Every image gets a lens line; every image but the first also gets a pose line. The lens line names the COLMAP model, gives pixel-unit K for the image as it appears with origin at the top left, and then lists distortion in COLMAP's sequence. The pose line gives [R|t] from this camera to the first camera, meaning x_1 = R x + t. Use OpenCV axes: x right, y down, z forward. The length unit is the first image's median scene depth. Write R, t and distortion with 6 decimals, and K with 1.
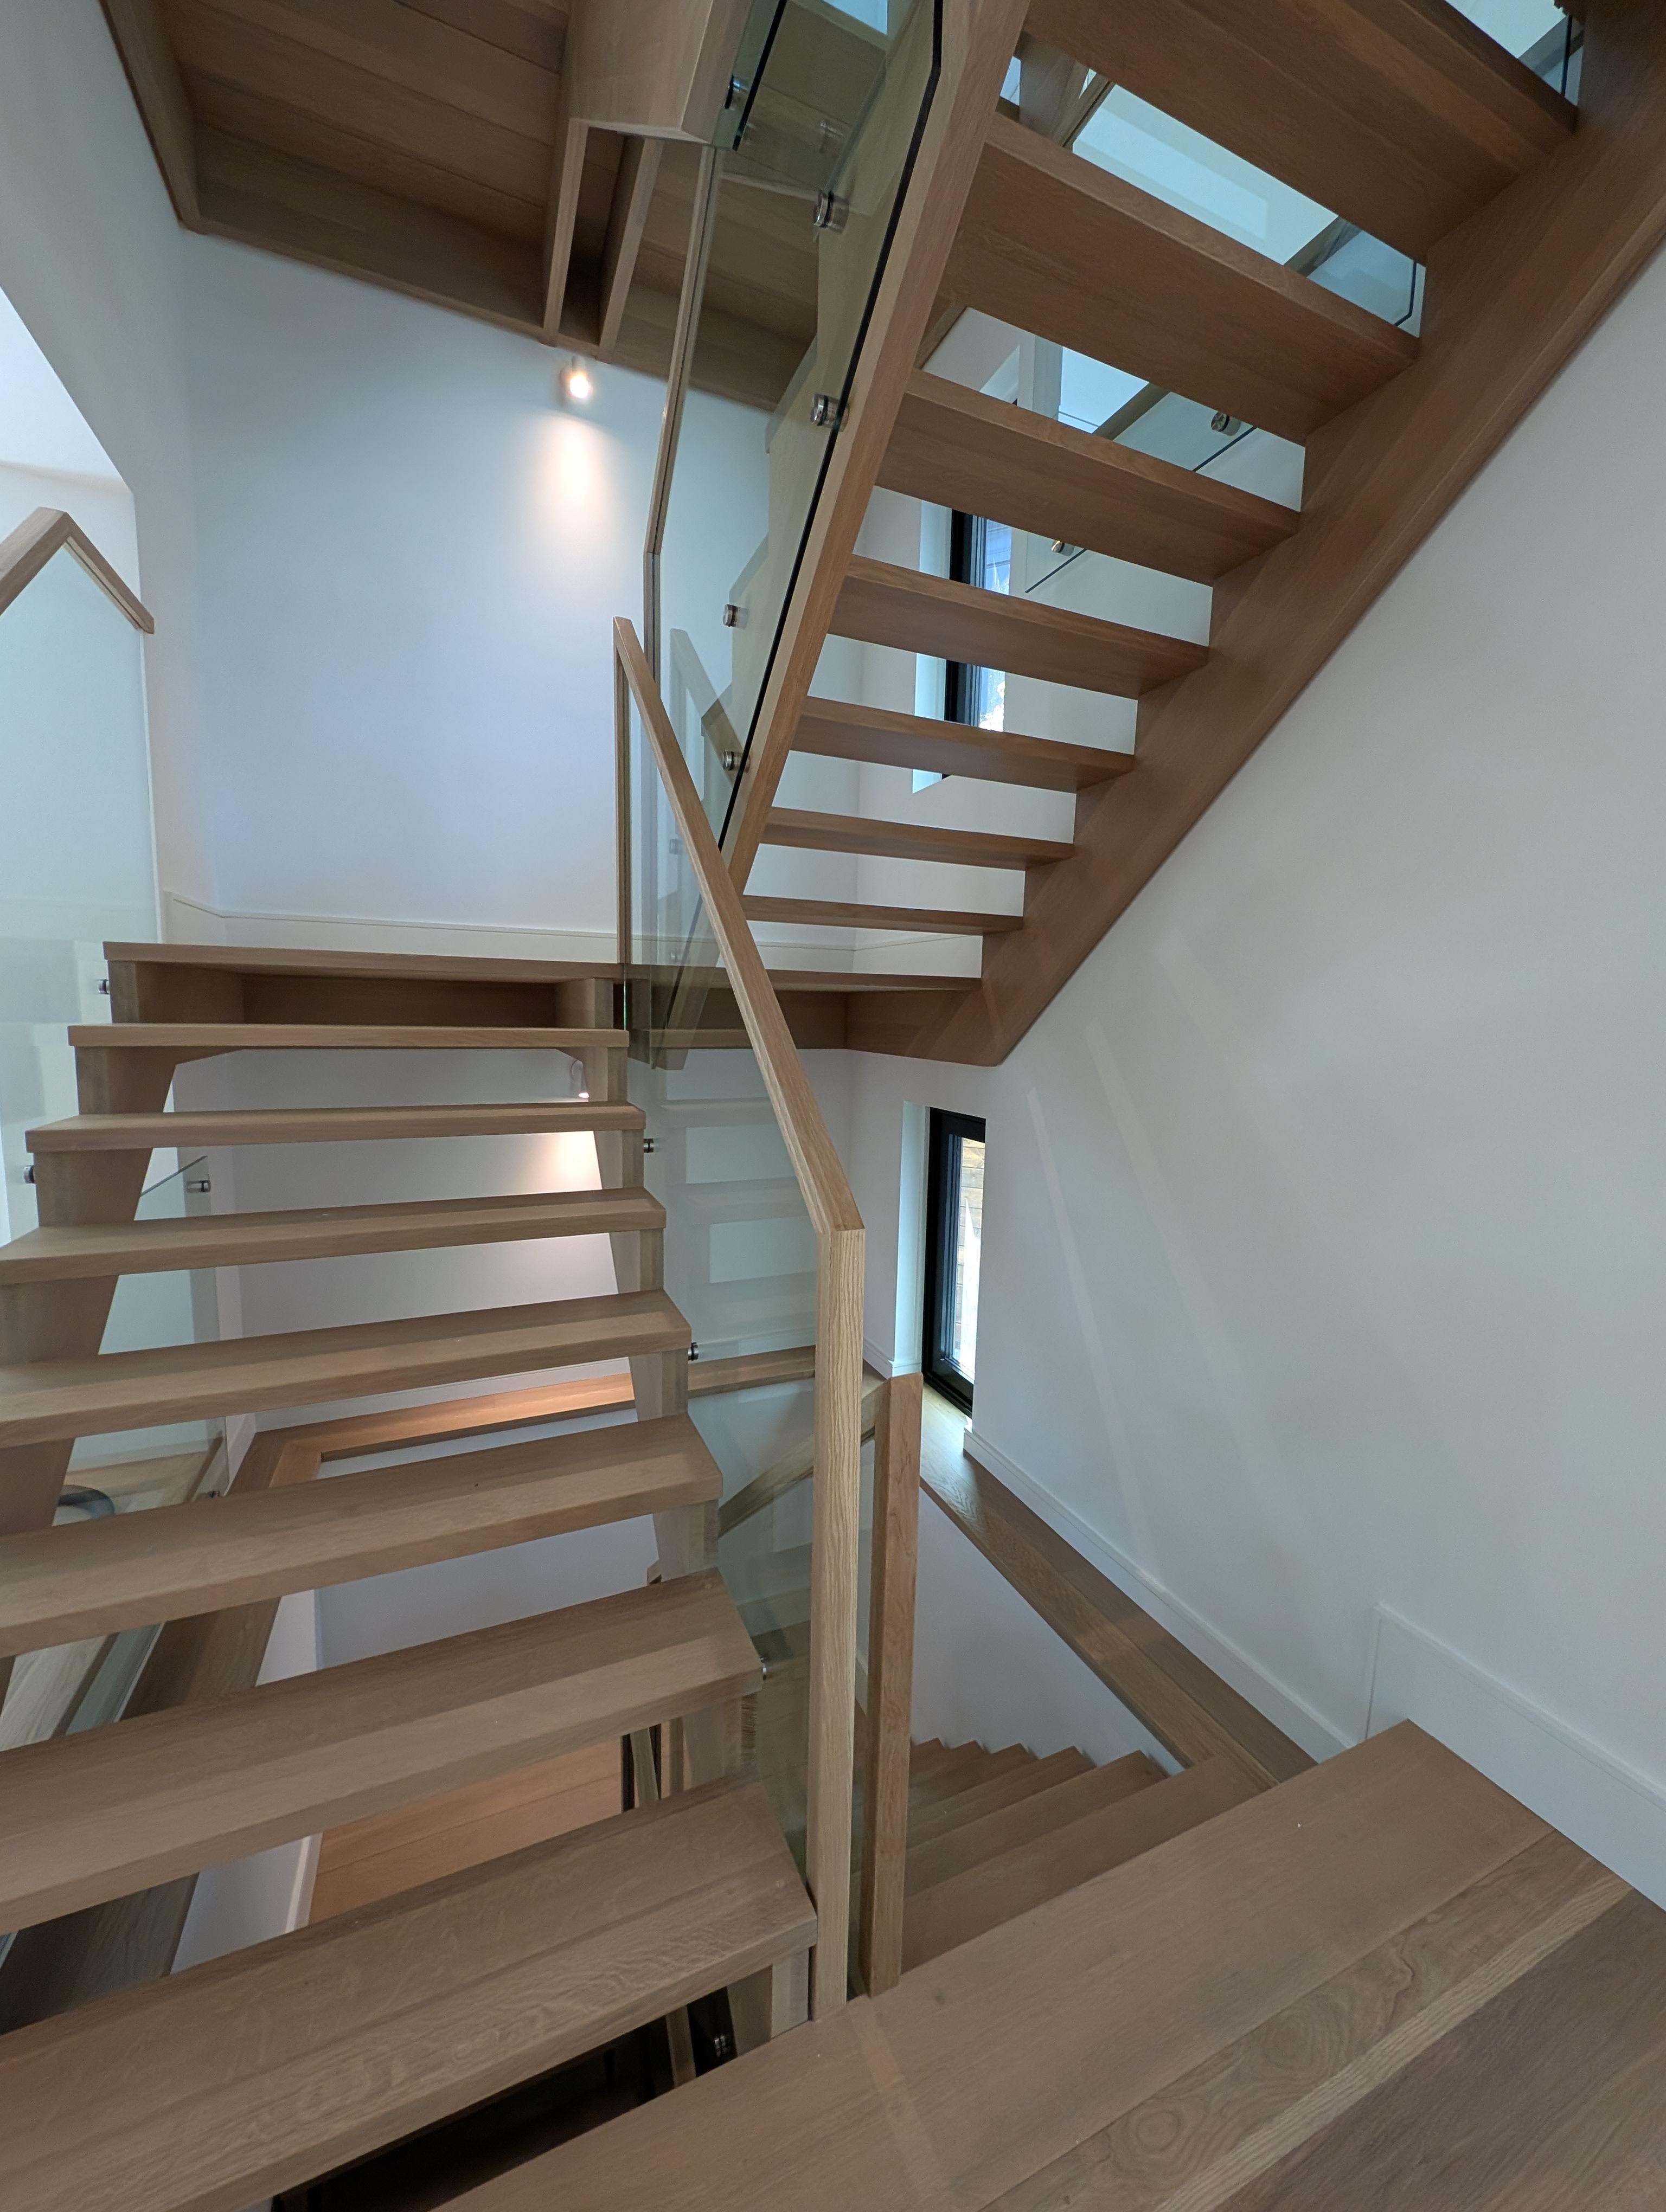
lens RADIAL K [[832.4, 0, 826.1], [0, 832.4, 1097.1], [0, 0, 1]] dist [-0.001763, -0.000179]
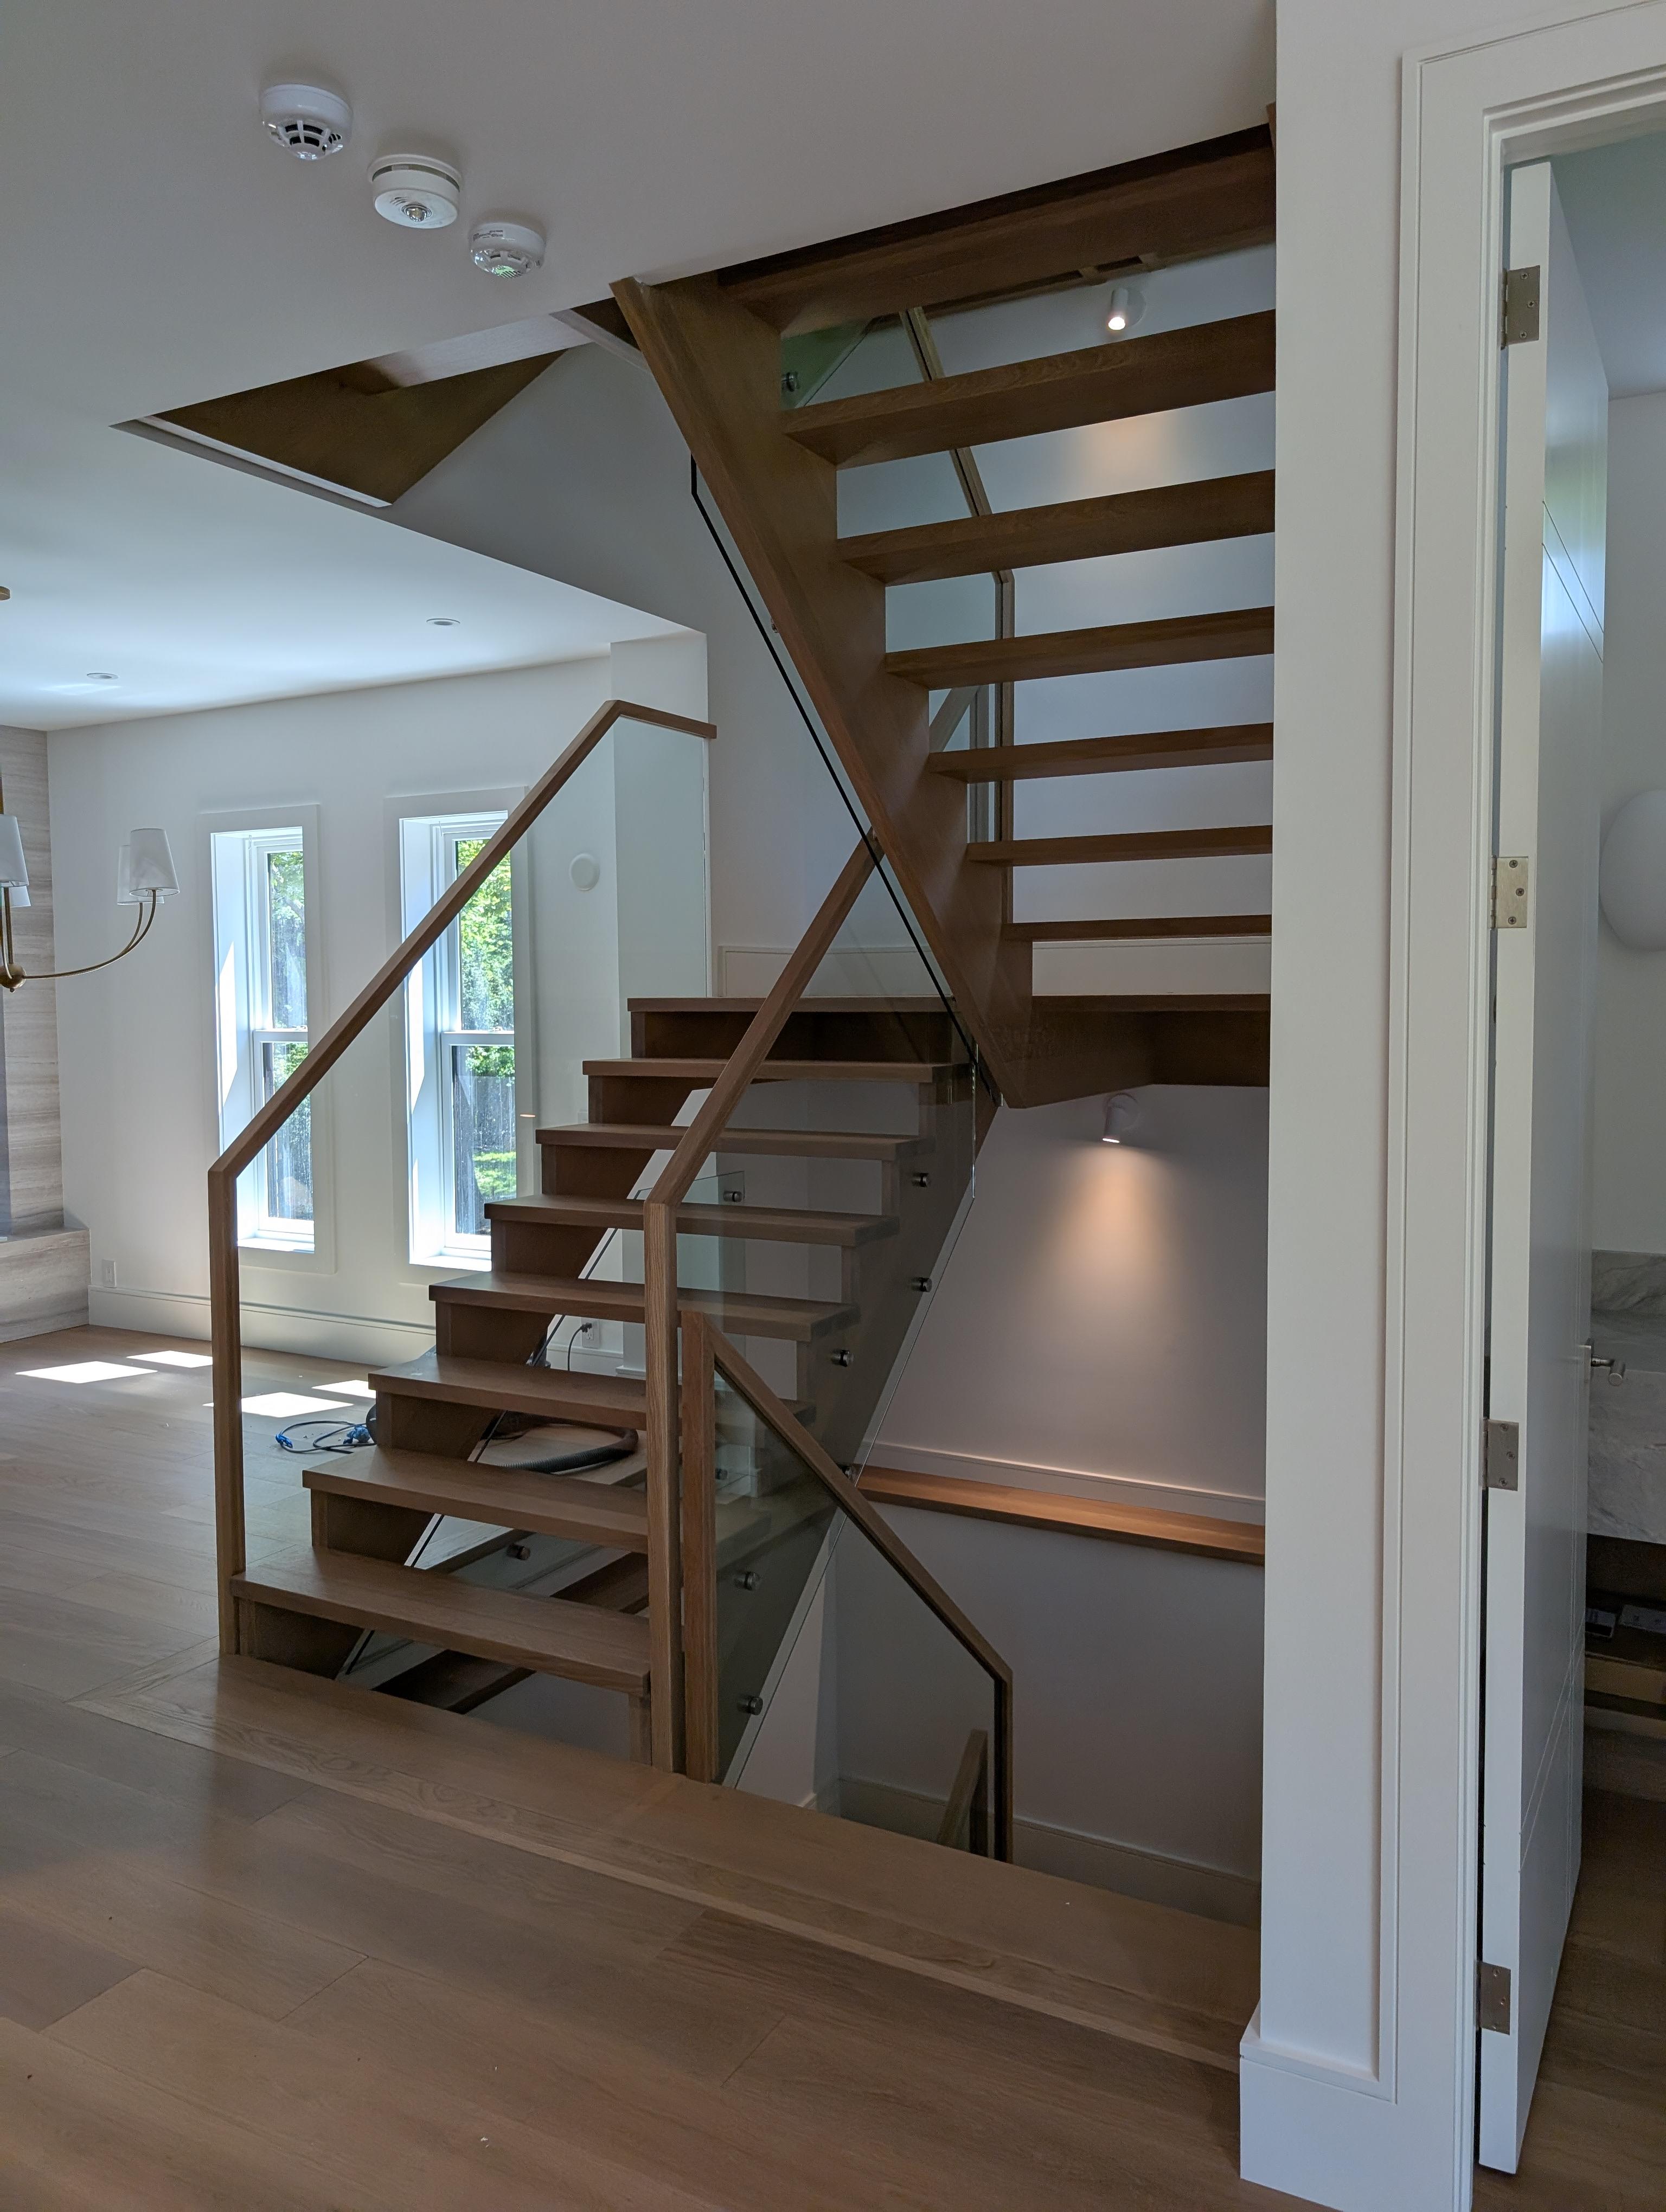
lens RADIAL K [[1600.5, 0, 836.9], [0, 1600.5, 1110.2], [0, 0, 1]] dist [0.005188, -0.004751]
pose [[0.609084, 0.032345, -0.792446, 1.193666], [-0.063664, 0.997938, -0.008200, -0.003938], [0.790546, 0.055445, 0.609887, -0.268023]]
